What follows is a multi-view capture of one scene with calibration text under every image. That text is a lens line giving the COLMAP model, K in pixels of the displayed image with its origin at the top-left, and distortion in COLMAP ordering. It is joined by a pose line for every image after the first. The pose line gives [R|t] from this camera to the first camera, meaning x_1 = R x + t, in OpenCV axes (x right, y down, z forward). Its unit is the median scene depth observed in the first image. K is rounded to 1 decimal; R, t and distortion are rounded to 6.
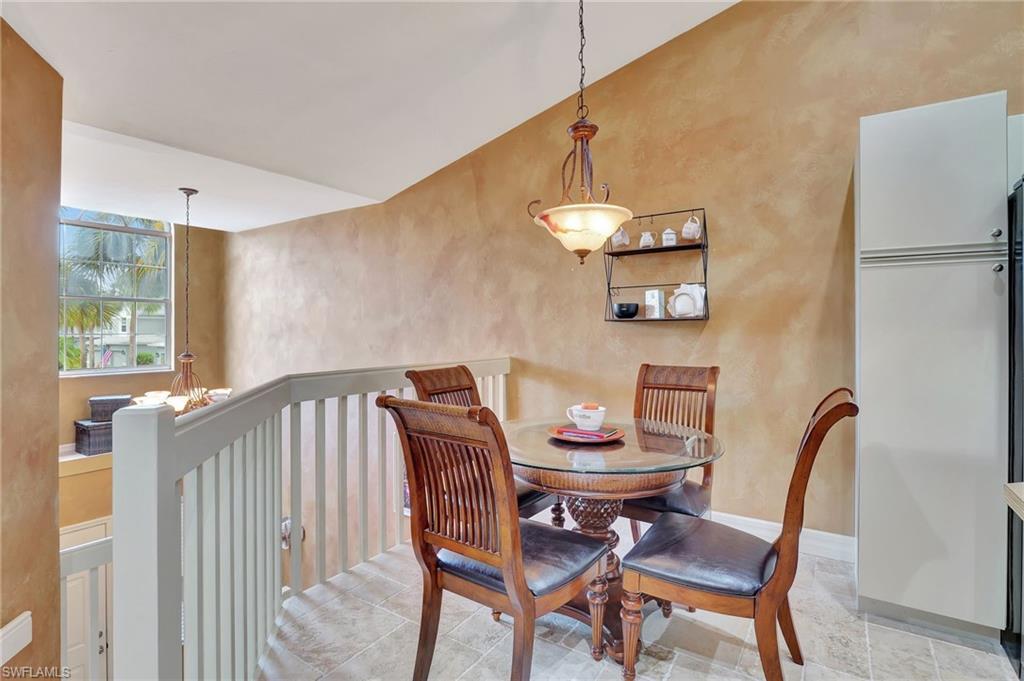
lens RADIAL K [[493.7, 0, 511.5], [0, 493.7, 327.9], [0, 0, 1]] dist [-0.018765, -0.001175]
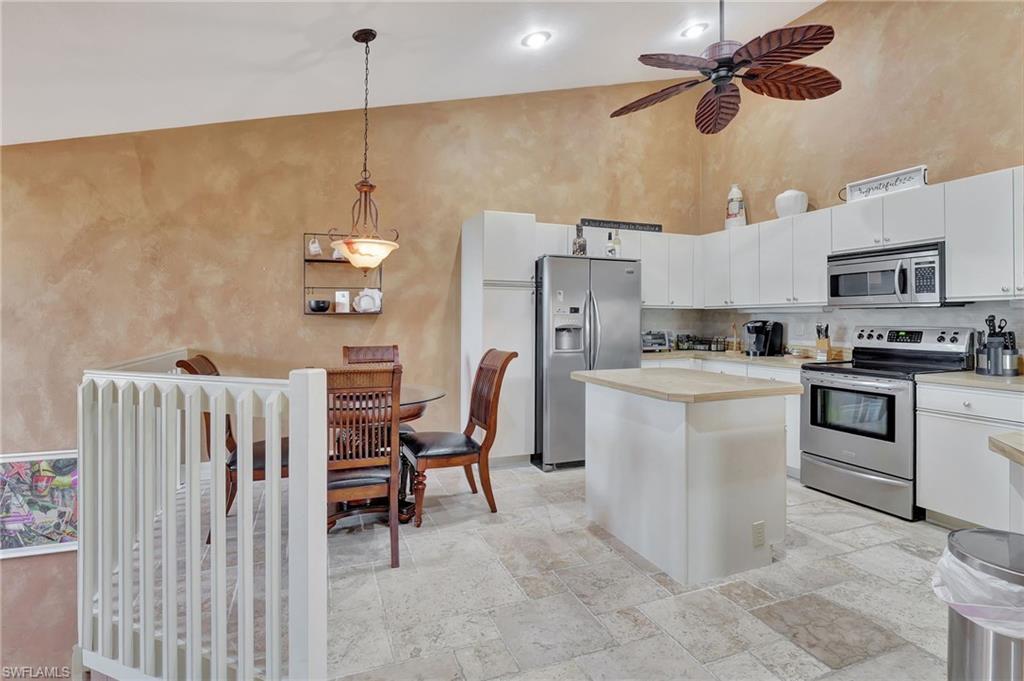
lens RADIAL K [[454.7, 0, 508.7], [0, 454.7, 322.4], [0, 0, 1]] dist [-0.000058, -0.000227]
pose [[0.604645, -0.006267, 0.796470, -0.429495], [0.001321, 0.999976, 0.006865, 0.000348], [-0.796494, -0.003099, 0.604639, -0.110289]]
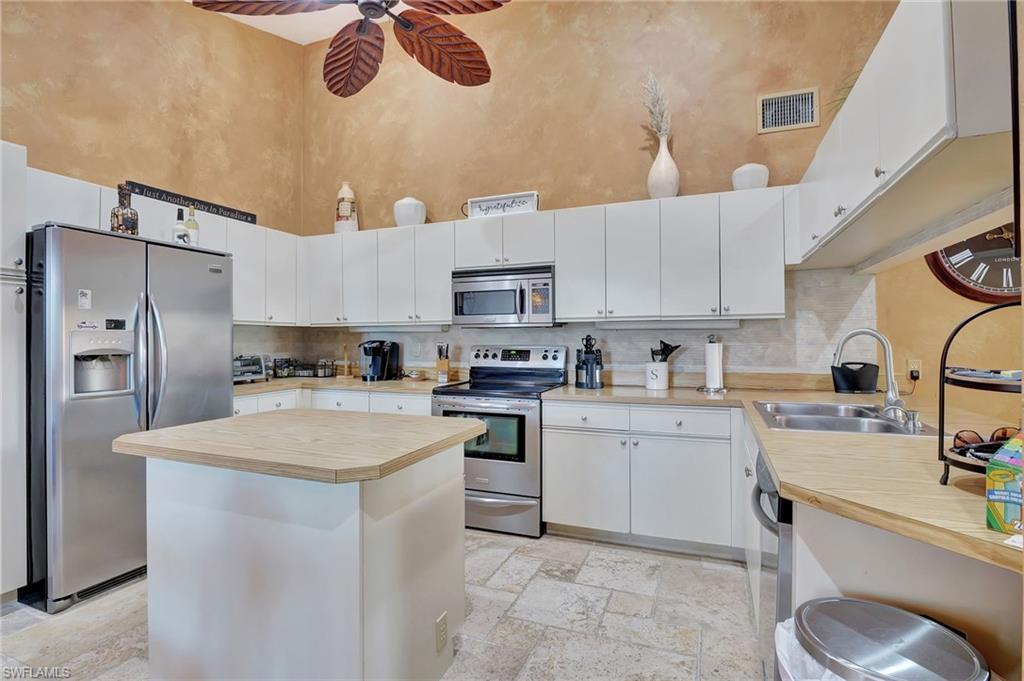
lens RADIAL K [[501.0, 0, 512.0], [0, 501.0, 340.5], [0, 0, 1]] dist [-0.016689, 0.000575]
pose [[-0.177899, -0.003686, 0.984042, -0.251938], [0.003651, 0.999984, 0.004406, 0.000677], [-0.984042, 0.004377, -0.177883, -0.001173]]
